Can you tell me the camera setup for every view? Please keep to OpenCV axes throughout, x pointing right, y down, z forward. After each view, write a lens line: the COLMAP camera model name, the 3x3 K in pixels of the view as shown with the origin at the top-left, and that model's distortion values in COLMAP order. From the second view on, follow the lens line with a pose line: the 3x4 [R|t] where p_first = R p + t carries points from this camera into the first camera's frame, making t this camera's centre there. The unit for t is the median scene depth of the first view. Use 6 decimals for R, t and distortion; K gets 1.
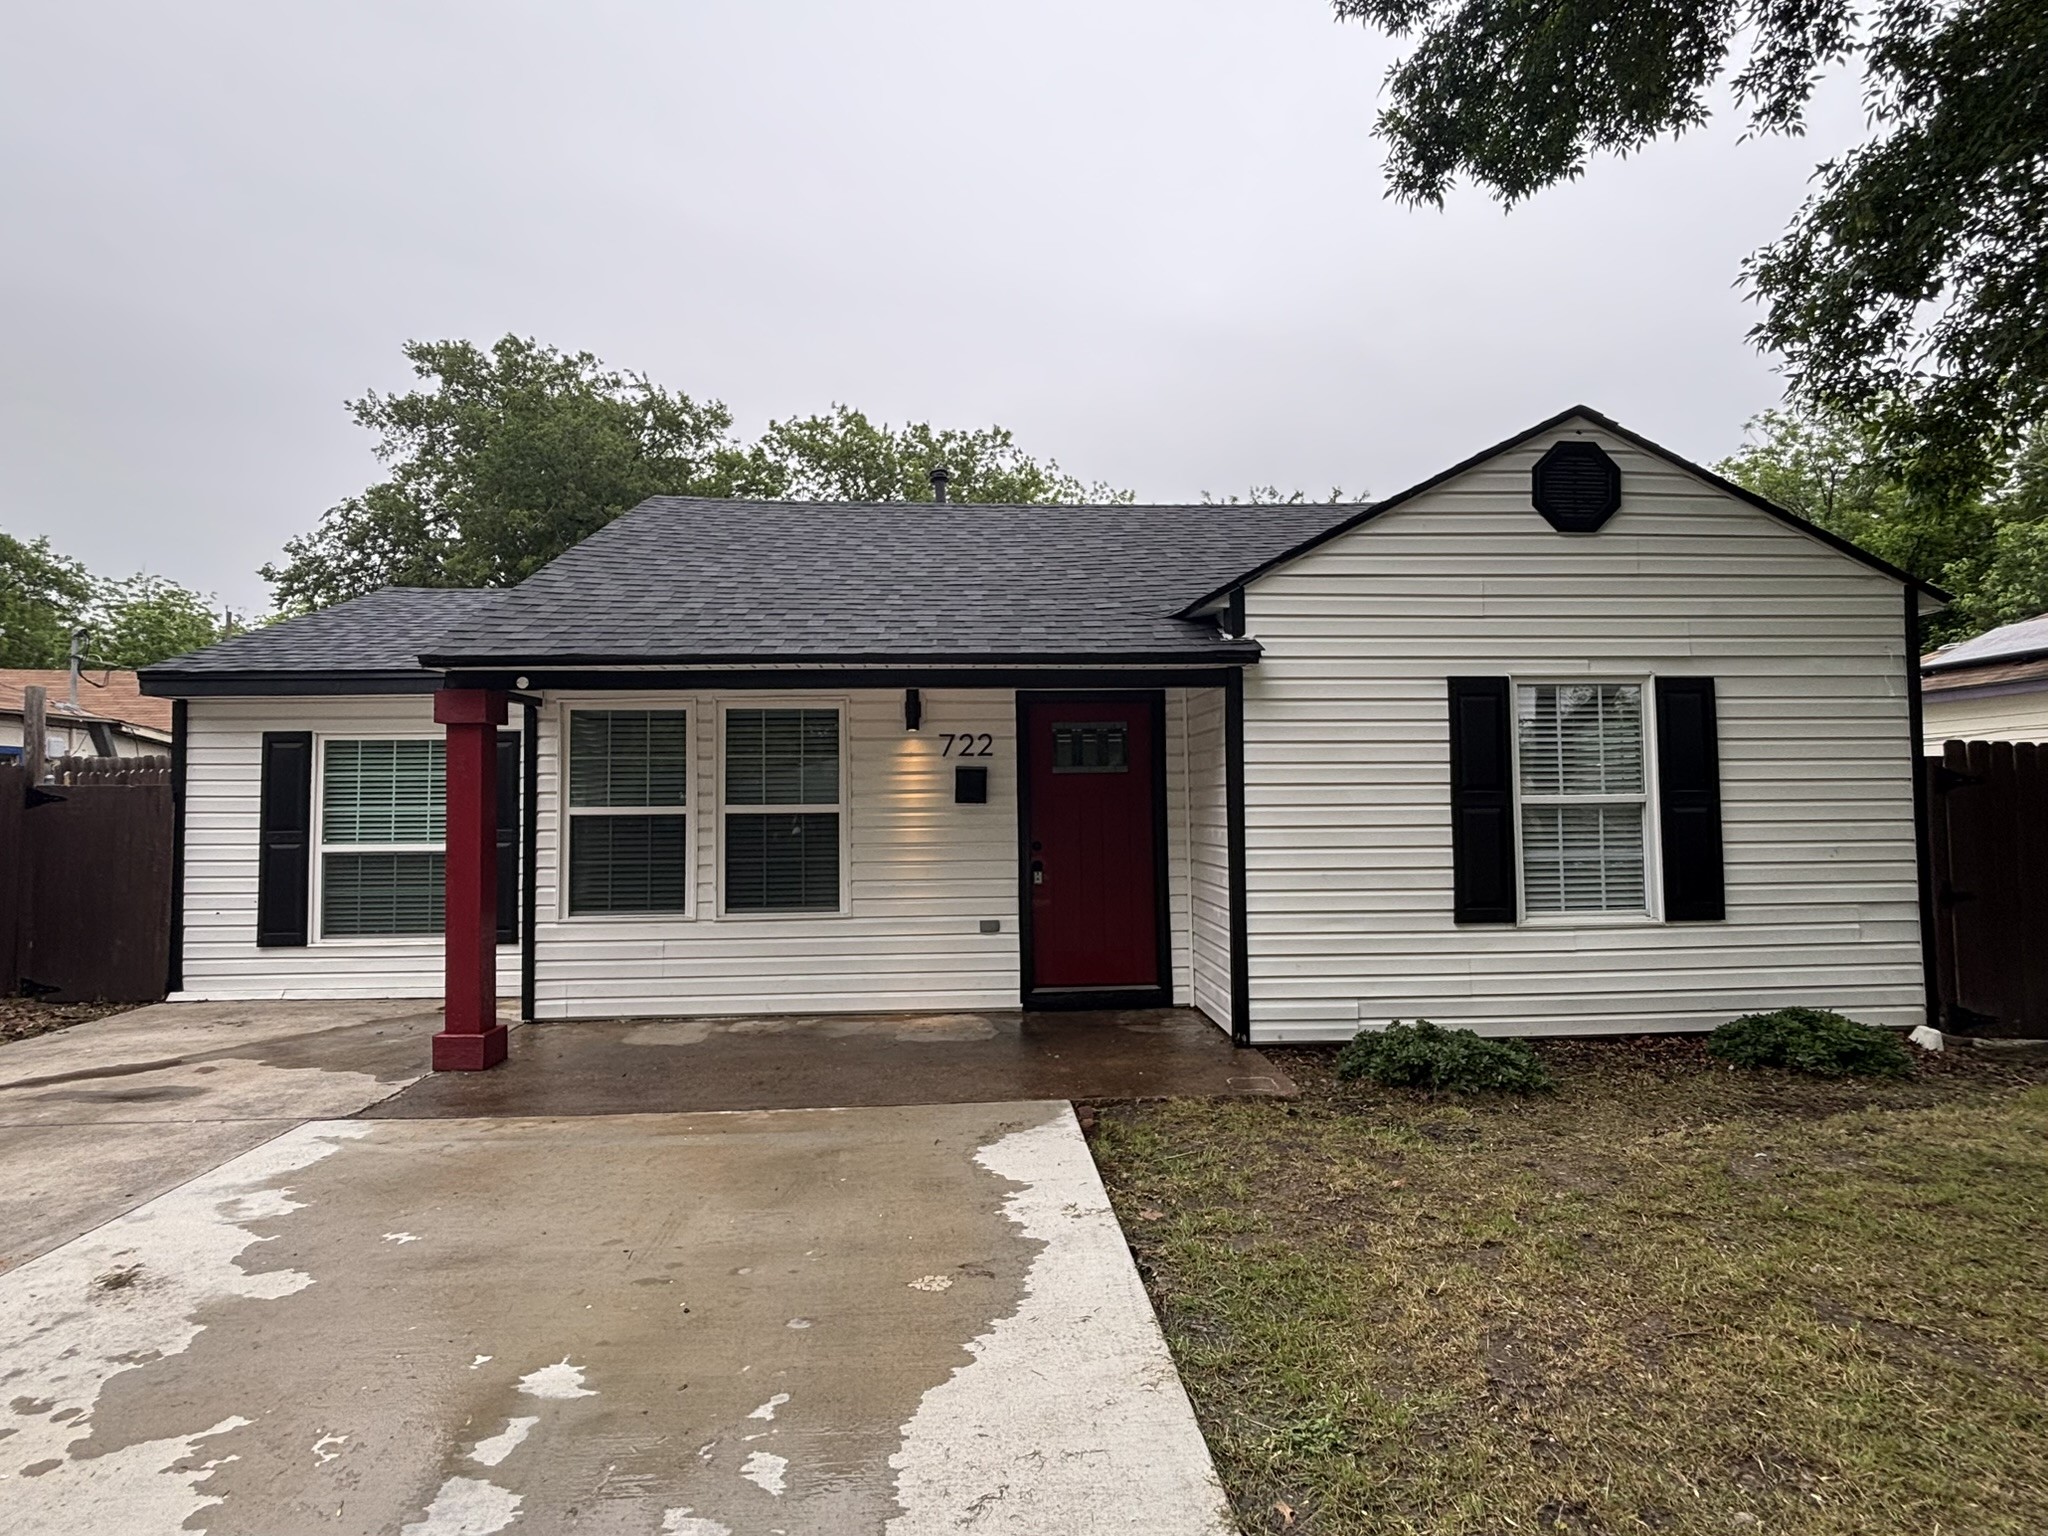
lens RADIAL K [[996.3, 0, 994.9], [0, 996.3, 751.2], [0, 0, 1]] dist [-0.001973, -0.003540]
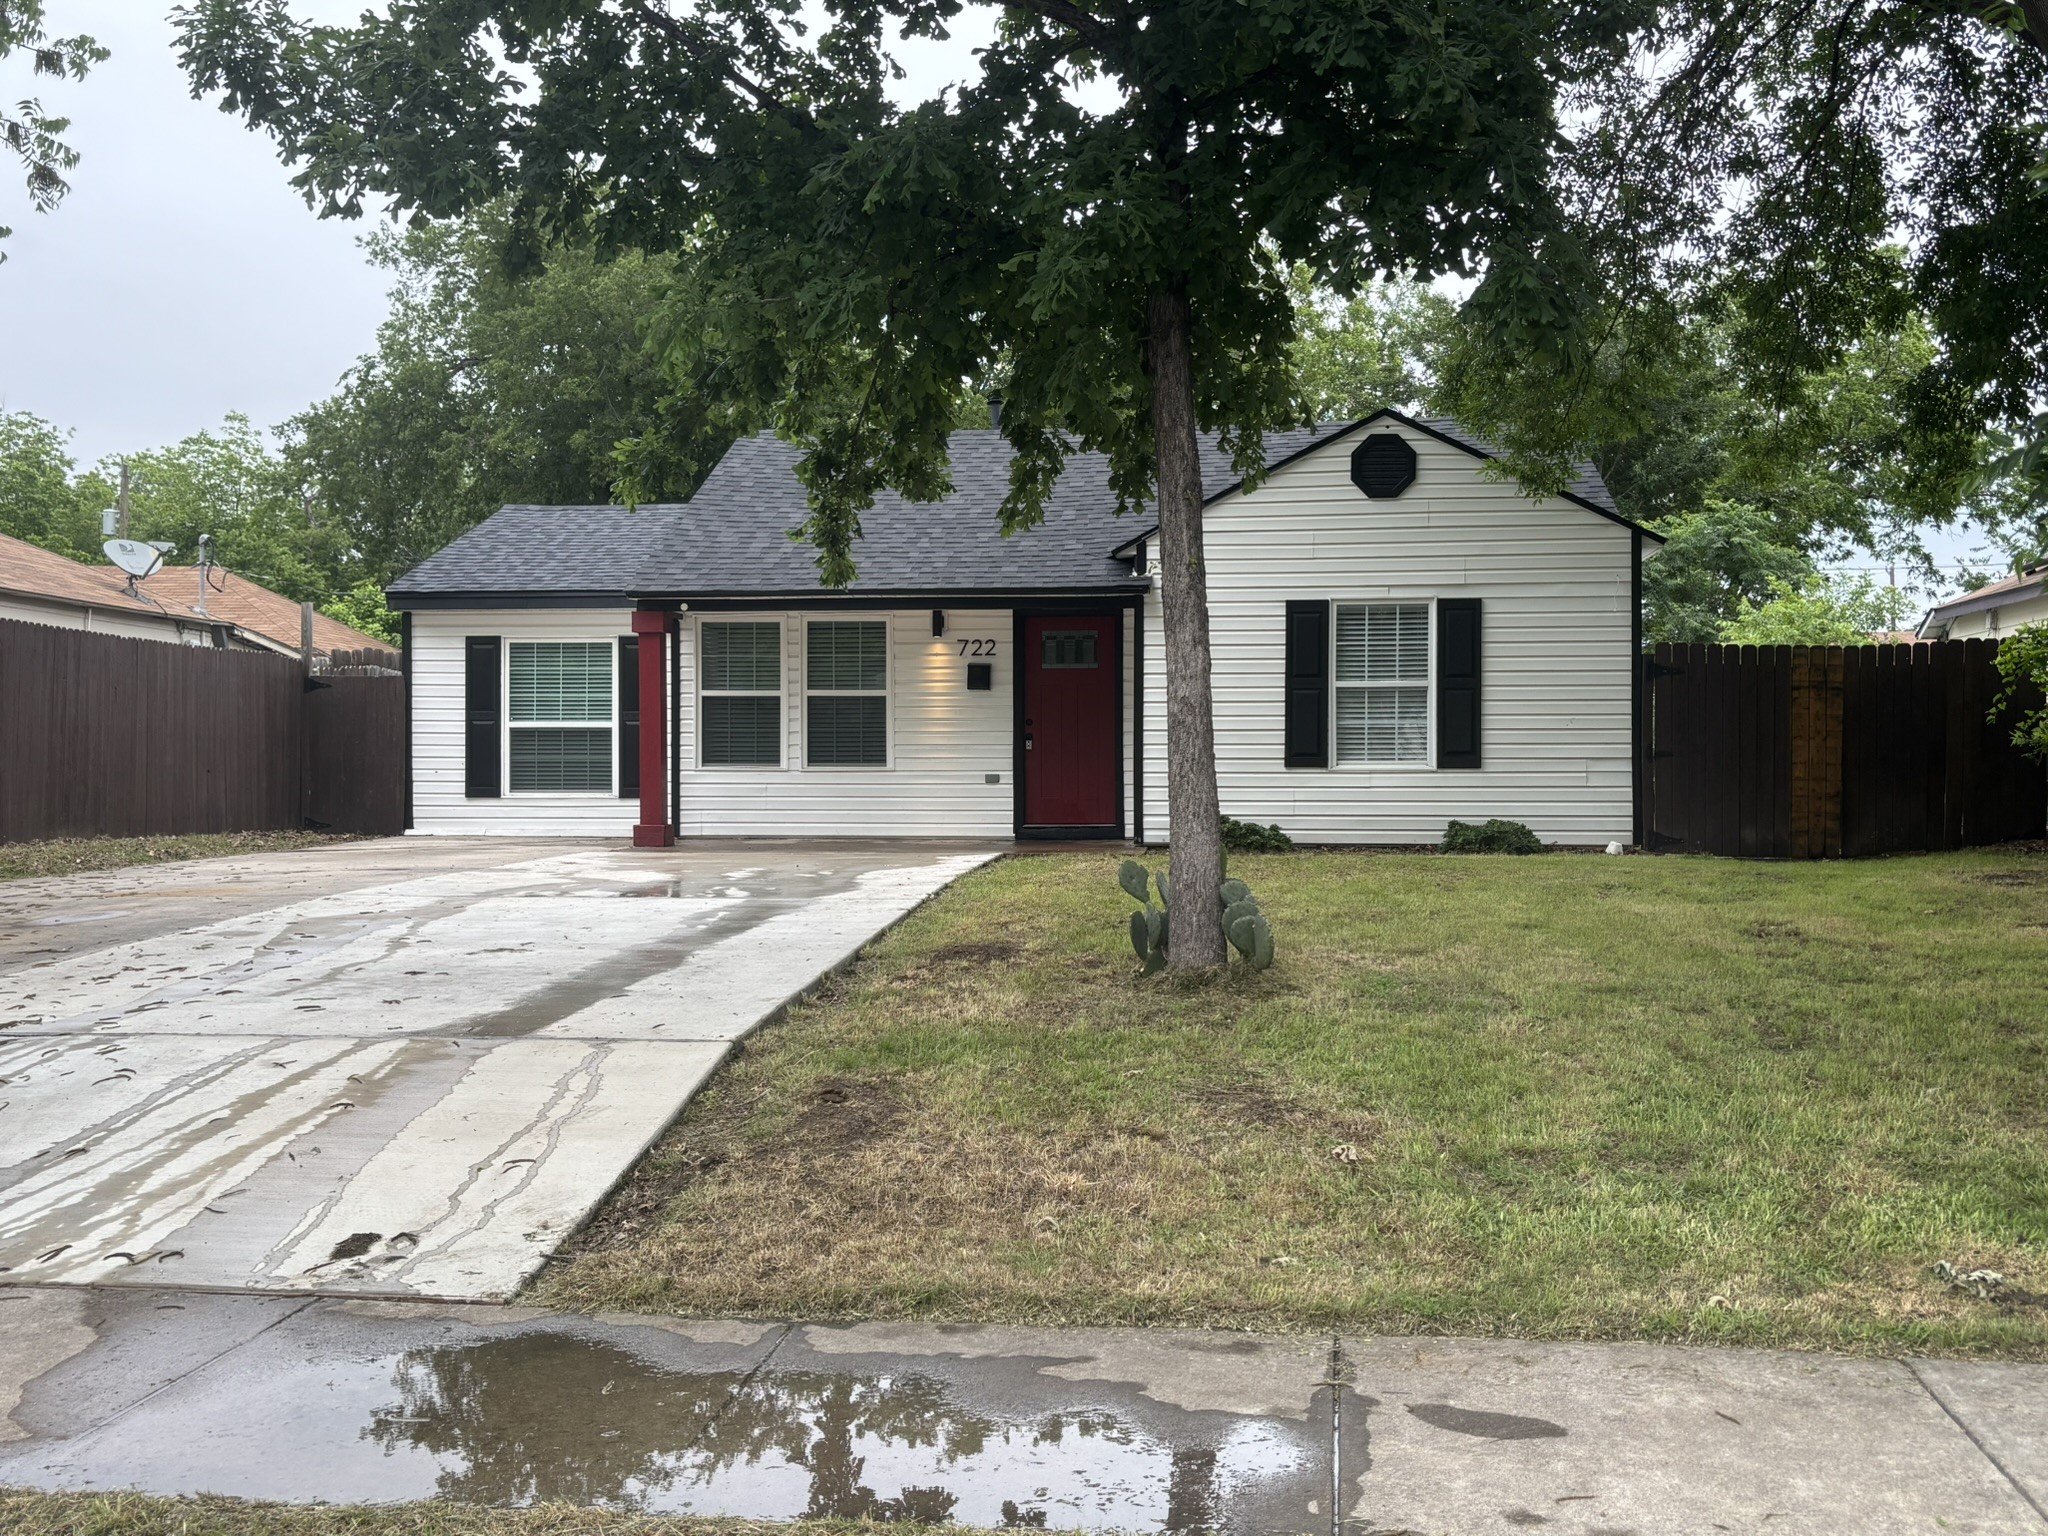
lens RADIAL K [[1967.2, 0, 1019.2], [0, 1967.2, 777.5], [0, 0, 1]] dist [0.134584, 0.000000]
pose [[0.988171, 0.011287, -0.152939, 0.452528], [-0.003230, 0.998598, 0.052830, 0.029338], [0.153321, -0.051711, 0.986823, -1.709187]]
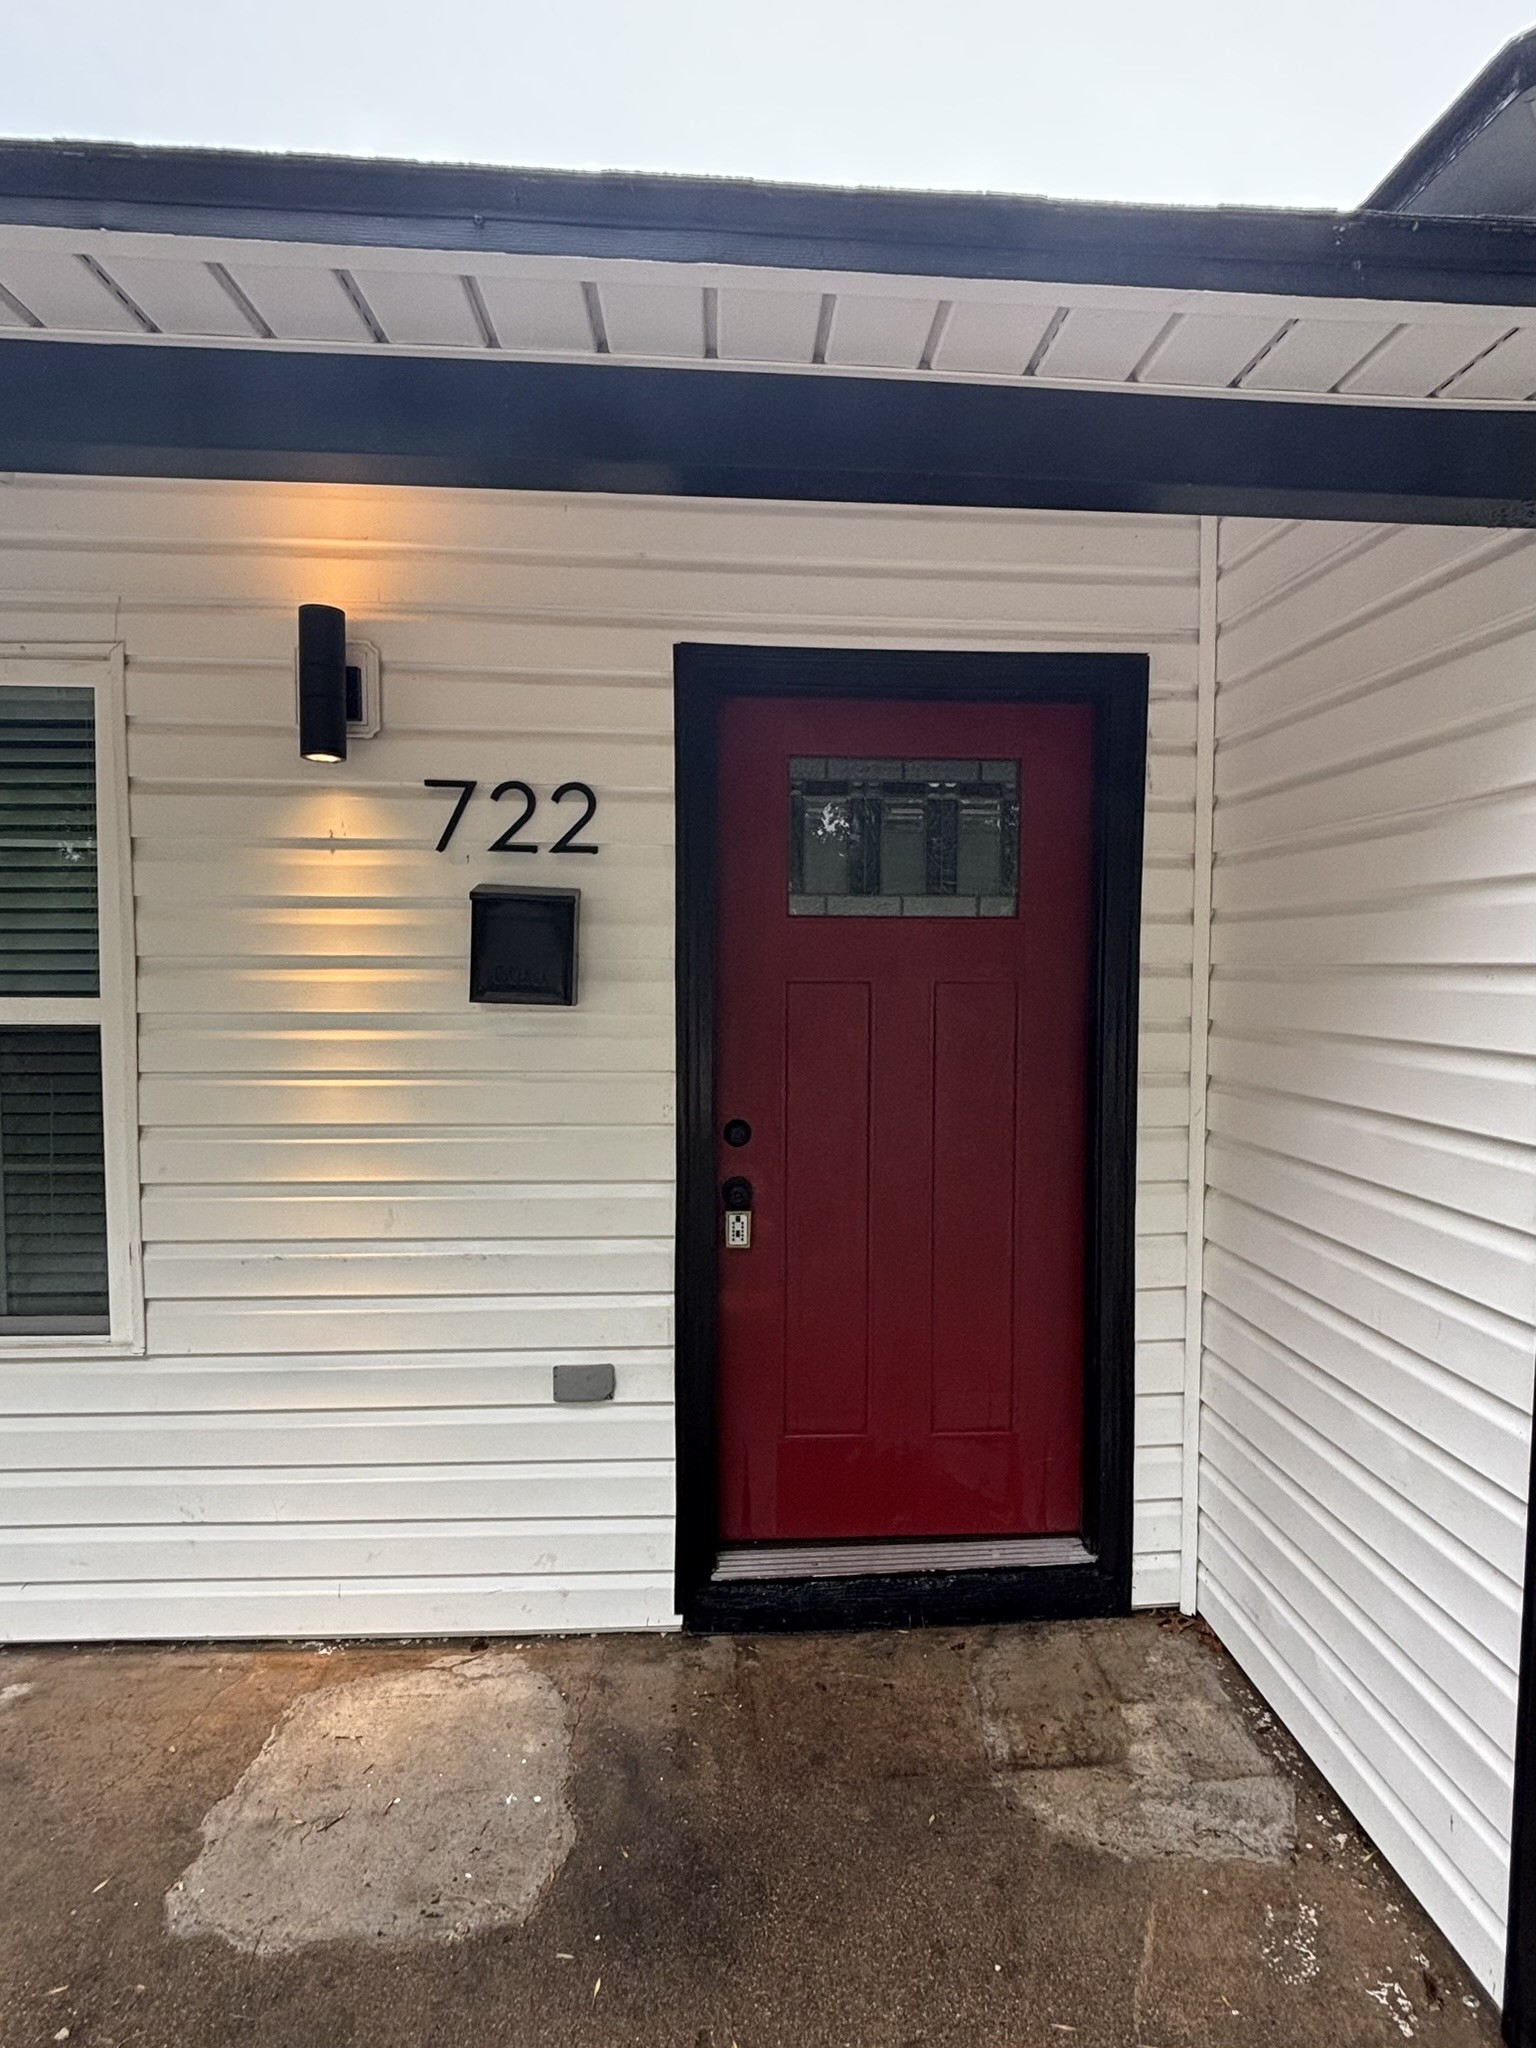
lens RADIAL K [[996.3, 0, 762.0], [0, 996.3, 1014.3], [0, 0, 1]] dist [-0.001973, -0.003540]
pose [[0.999833, 0.017418, 0.005457, 0.049134], [-0.017821, 0.996185, 0.085433, 0.027468], [-0.003948, -0.085516, 0.996329, 0.684746]]
